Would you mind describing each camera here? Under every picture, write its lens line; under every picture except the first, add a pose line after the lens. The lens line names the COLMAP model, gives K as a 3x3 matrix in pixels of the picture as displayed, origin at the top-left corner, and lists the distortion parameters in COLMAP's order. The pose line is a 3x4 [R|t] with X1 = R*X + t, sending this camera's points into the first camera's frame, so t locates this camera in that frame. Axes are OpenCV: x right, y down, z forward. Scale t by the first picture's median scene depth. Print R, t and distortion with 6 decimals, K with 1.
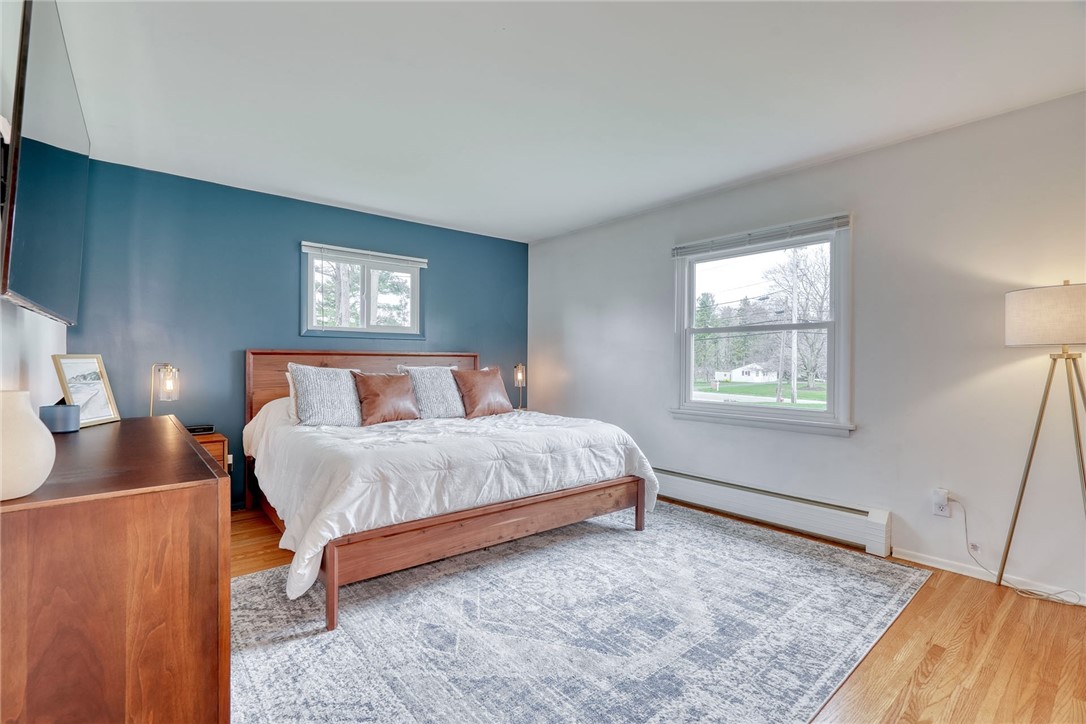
lens RADIAL K [[496.8, 0, 544.8], [0, 496.8, 358.9], [0, 0, 1]] dist [0.000264, 0.001167]
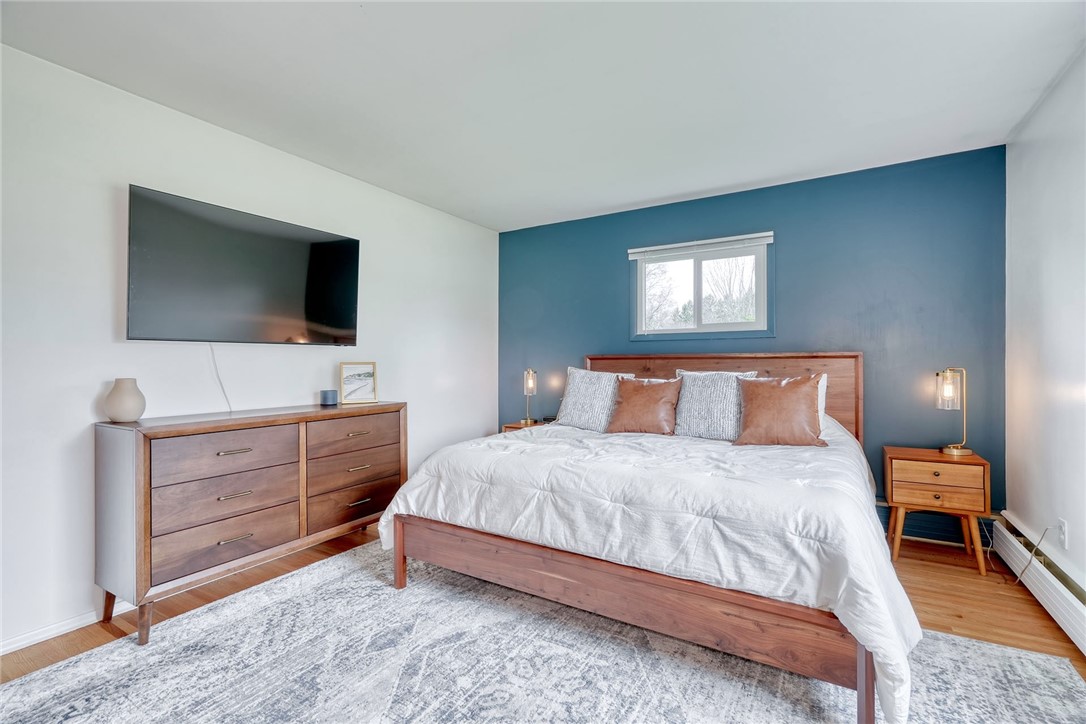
lens RADIAL K [[496.8, 0, 544.2], [0, 496.8, 361.9], [0, 0, 1]] dist [0.000264, 0.001167]
pose [[0.315591, -0.010373, -0.948838, 0.638411], [0.006864, 0.999939, -0.008649, 0.006394], [0.948870, -0.003784, 0.315643, 0.735264]]
